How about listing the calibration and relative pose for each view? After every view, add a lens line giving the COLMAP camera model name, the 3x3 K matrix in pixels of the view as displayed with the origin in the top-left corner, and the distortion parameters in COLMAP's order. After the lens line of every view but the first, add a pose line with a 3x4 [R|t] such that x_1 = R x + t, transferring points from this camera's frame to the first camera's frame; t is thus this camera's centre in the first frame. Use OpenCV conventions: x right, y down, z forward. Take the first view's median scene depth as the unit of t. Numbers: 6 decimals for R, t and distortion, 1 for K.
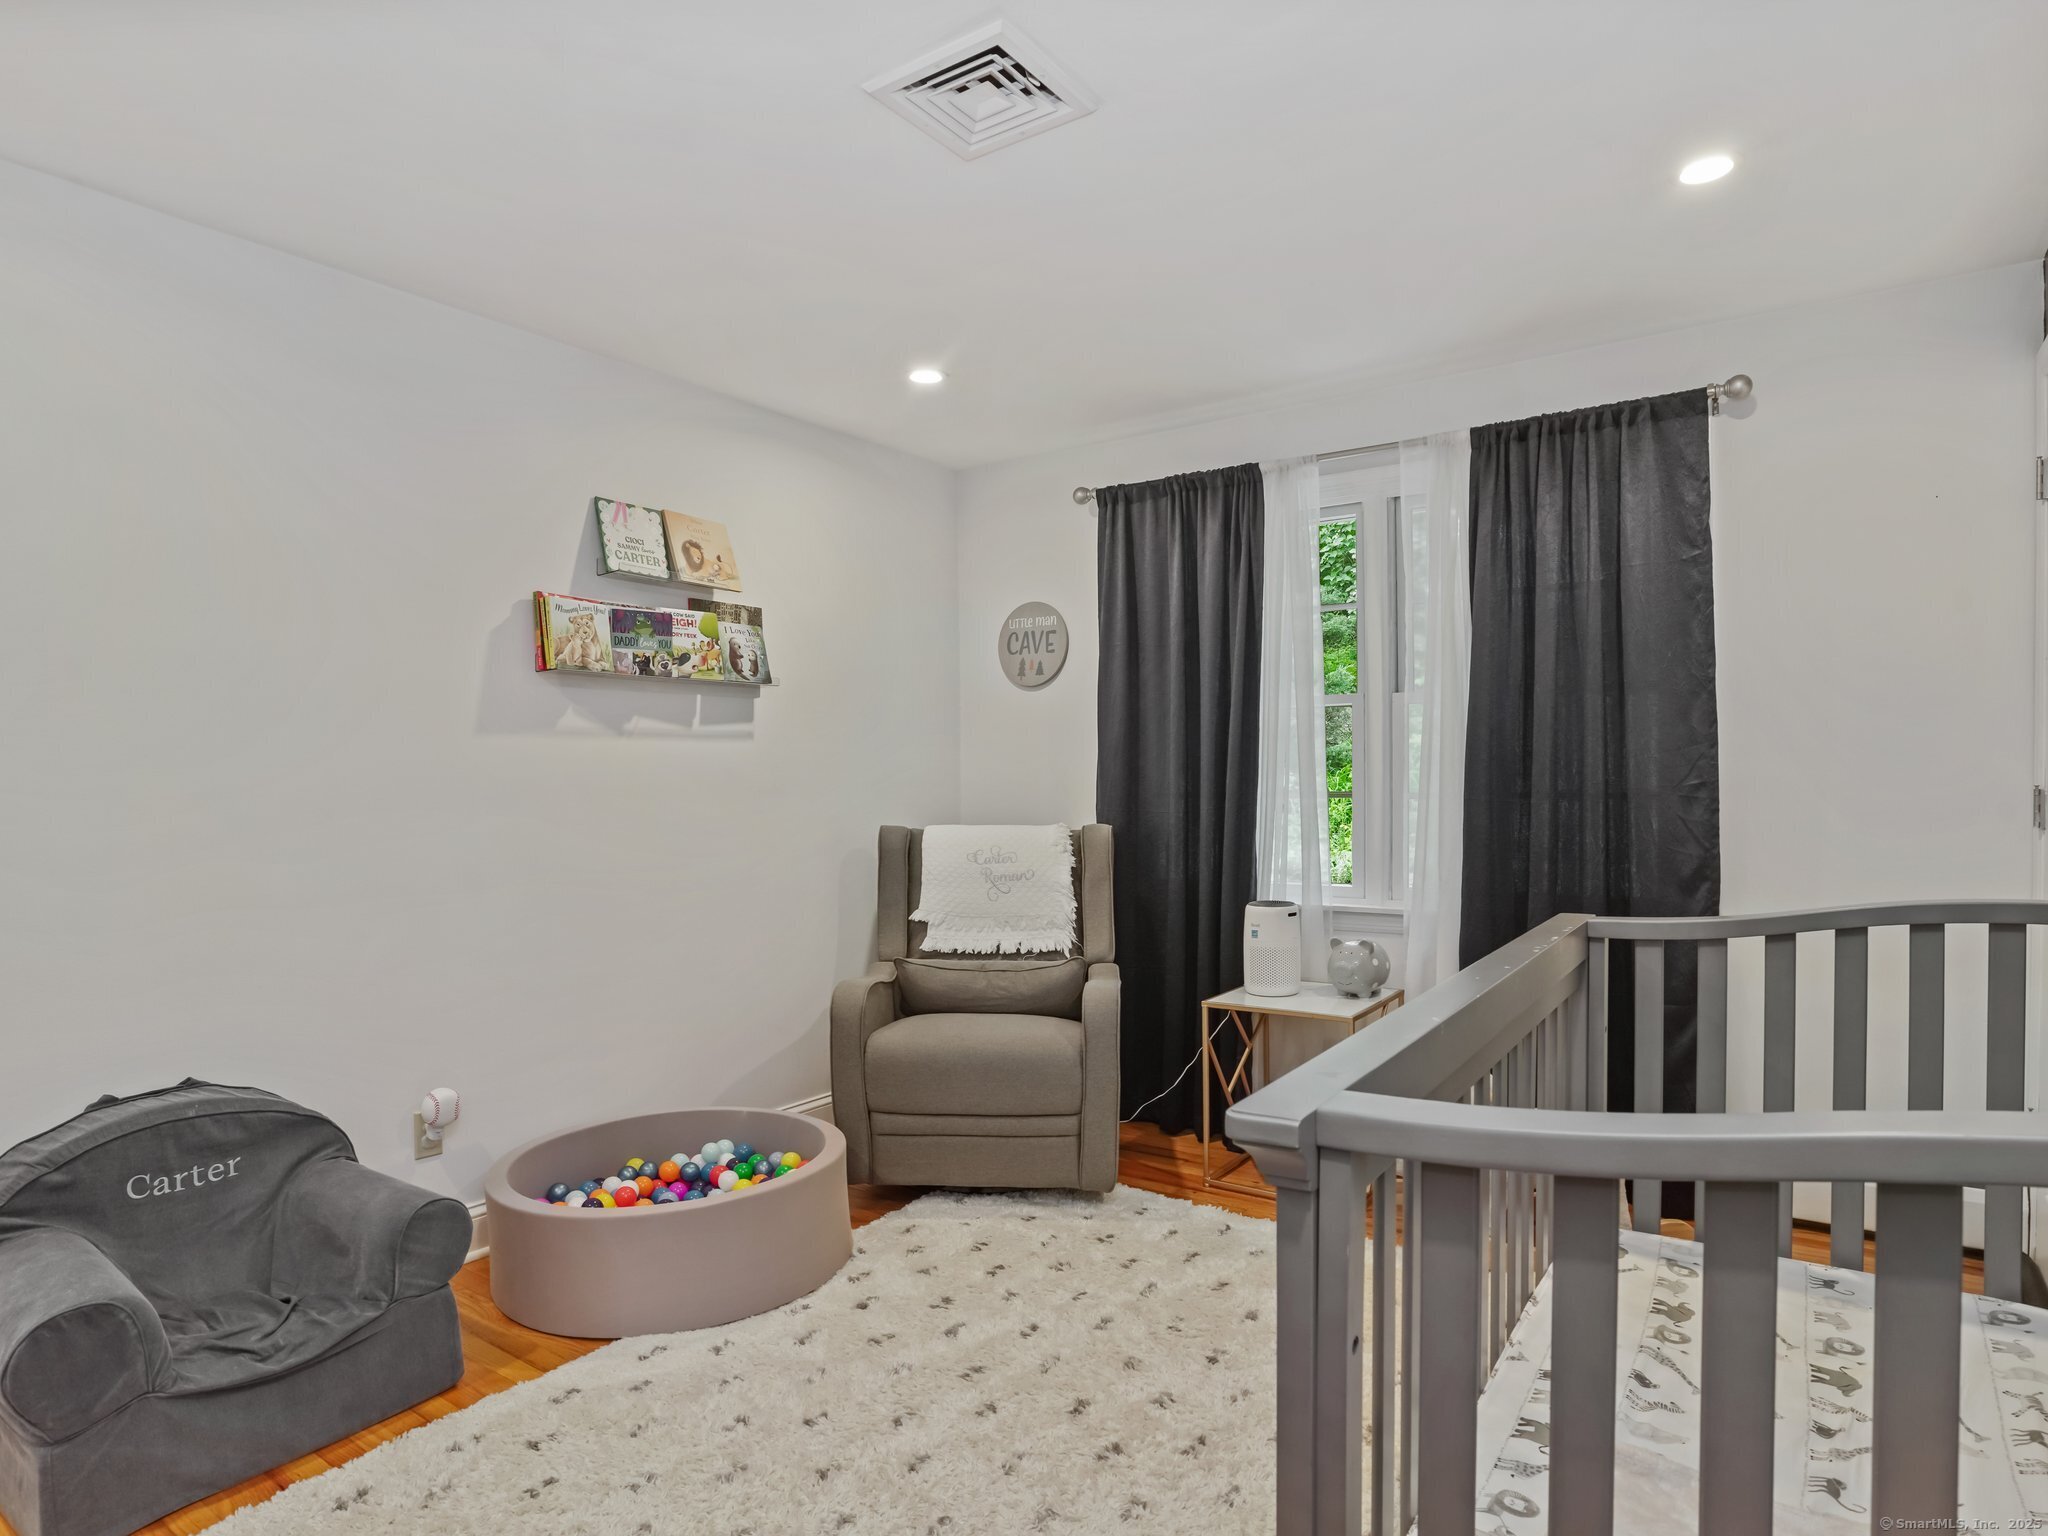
lens RADIAL K [[1144.5, 0, 1020.0], [0, 1144.5, 800.9], [0, 0, 1]] dist [-0.086409, 0.039651]
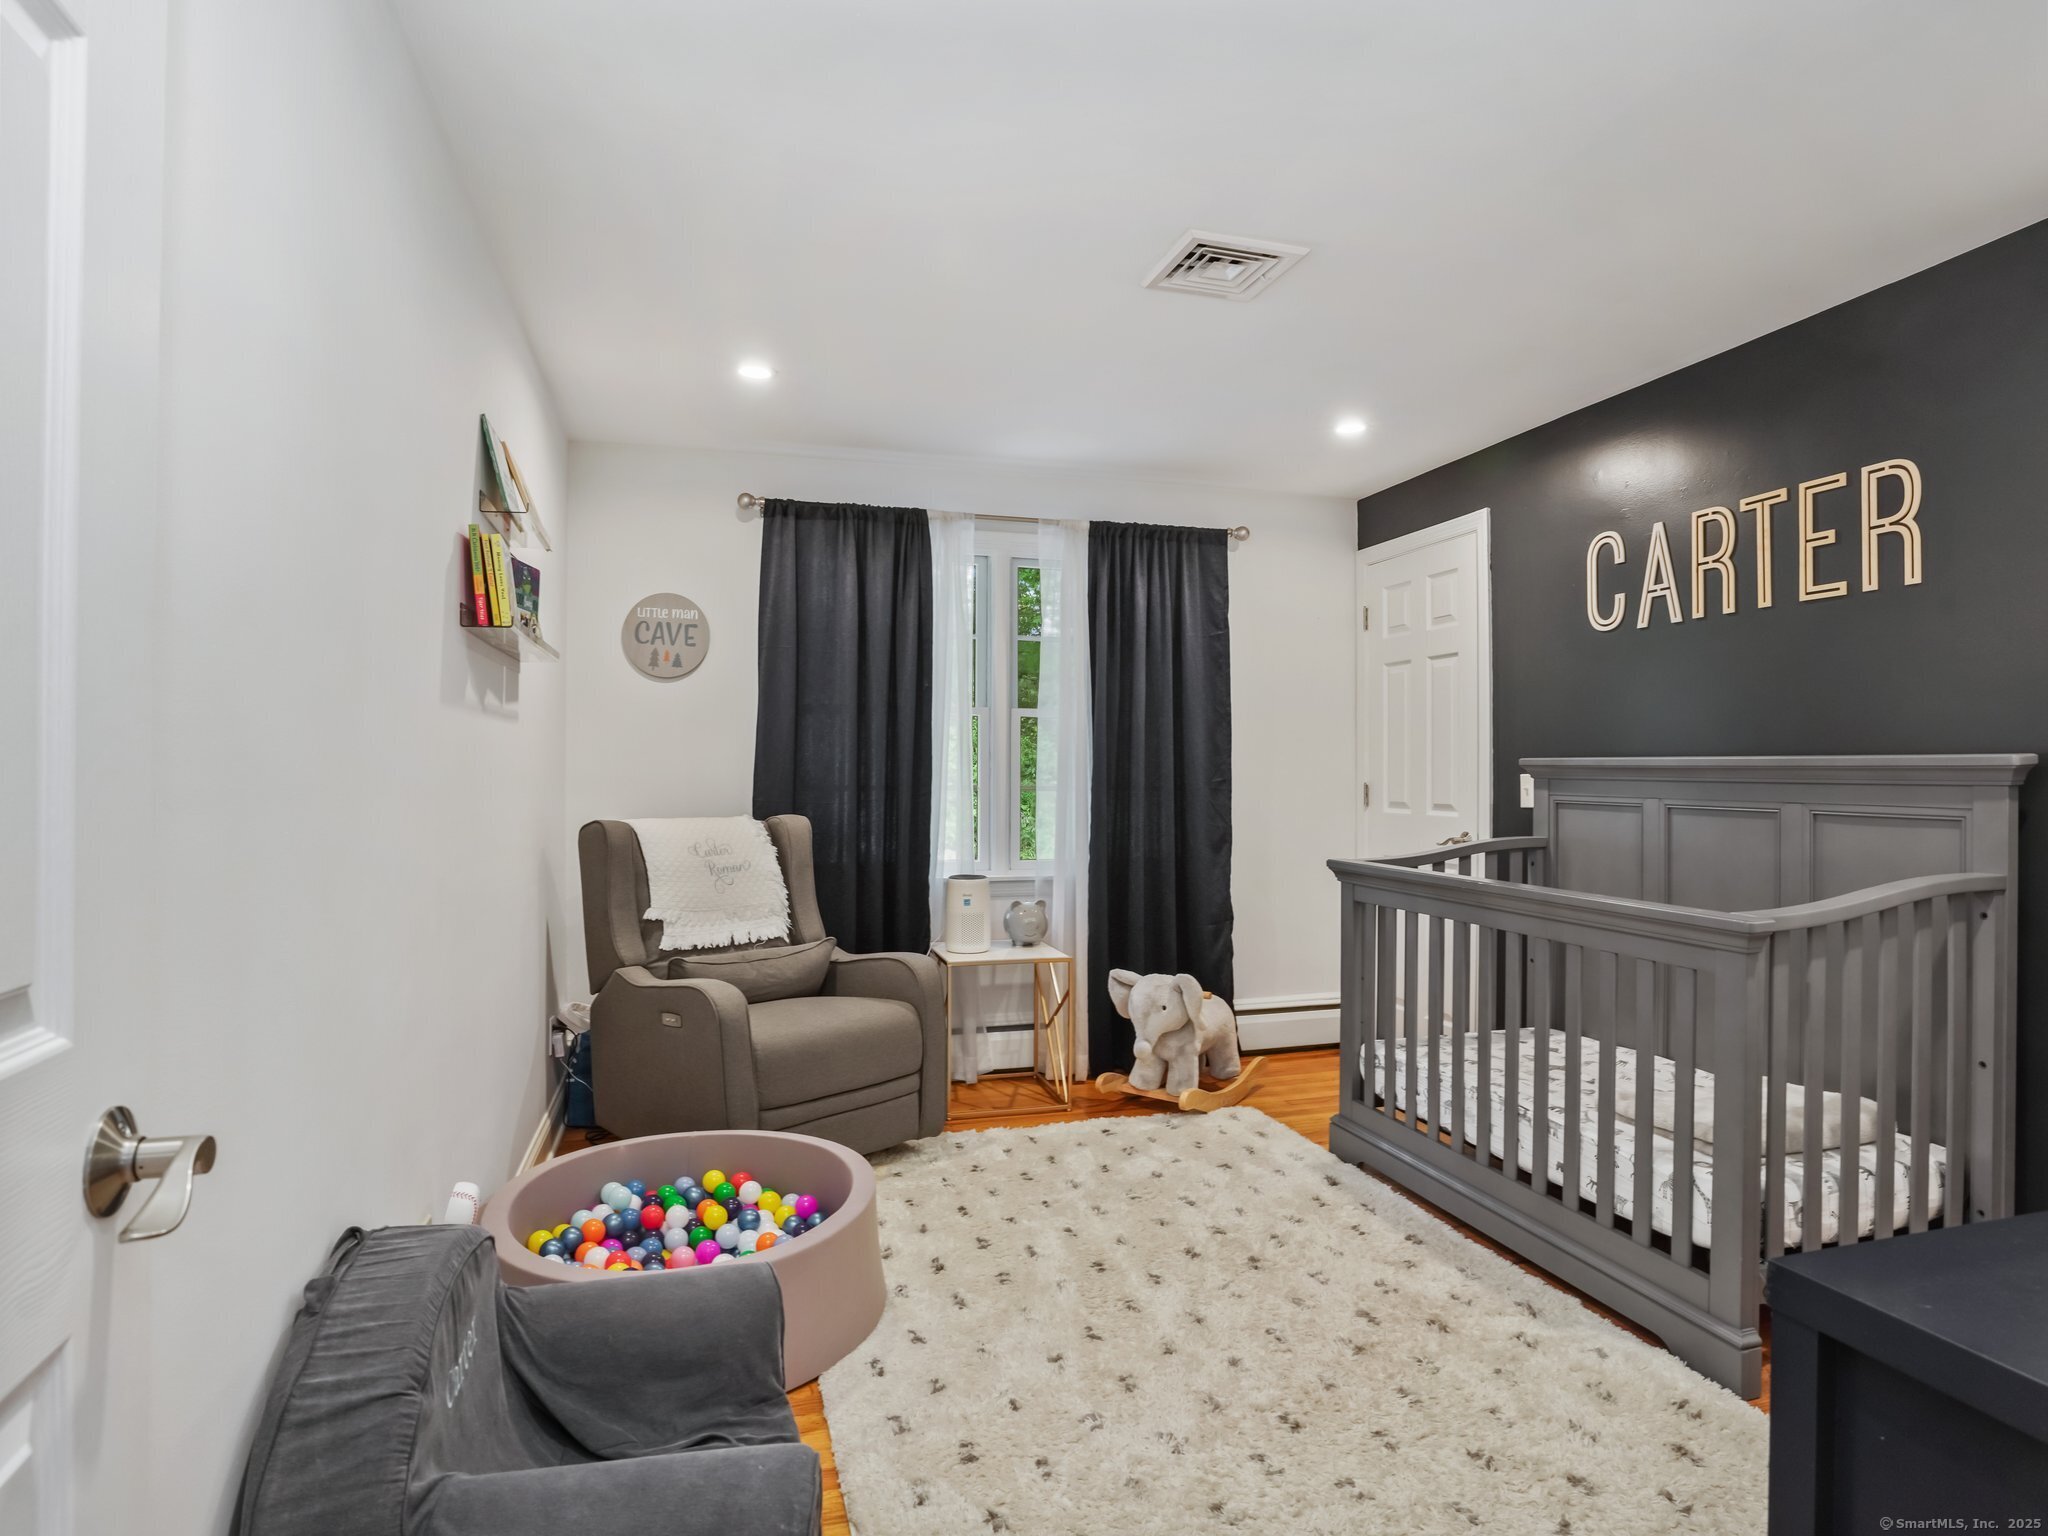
lens RADIAL K [[1093.1, 0, 1024.0], [0, 1093.1, 768.0], [0, 0, 1]] dist [-0.080746, -0.000213]
pose [[0.632416, 0.019635, 0.774380, -0.595562], [0.007800, 0.999467, -0.031712, 0.010706], [-0.774589, 0.026095, 0.631926, 0.200310]]
